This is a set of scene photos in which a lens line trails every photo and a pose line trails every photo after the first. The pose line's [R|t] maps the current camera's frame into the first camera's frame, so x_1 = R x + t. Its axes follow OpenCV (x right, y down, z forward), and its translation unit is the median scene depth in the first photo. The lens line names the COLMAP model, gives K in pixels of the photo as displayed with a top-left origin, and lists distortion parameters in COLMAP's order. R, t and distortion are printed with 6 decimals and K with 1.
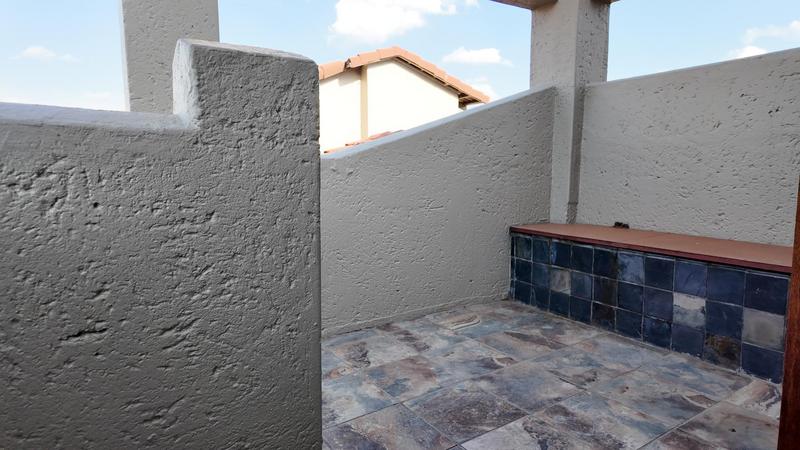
lens RADIAL K [[472.1, 0, 402.8], [0, 472.1, 228.7], [0, 0, 1]] dist [0.086733, -0.111396]
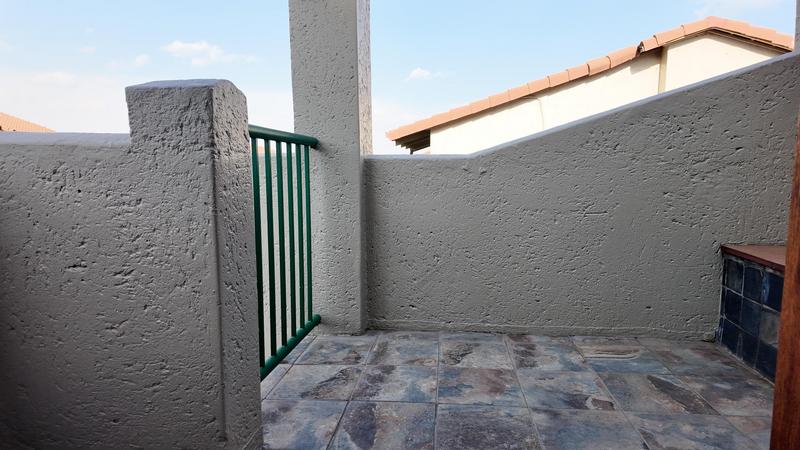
lens RADIAL K [[472.1, 0, 402.8], [0, 472.1, 228.7], [0, 0, 1]] dist [0.086733, -0.111396]
pose [[0.767690, 0.080798, -0.635708, 0.524424], [-0.078511, 0.996405, 0.031833, -0.024205], [0.635994, 0.025472, 0.771273, 0.170009]]
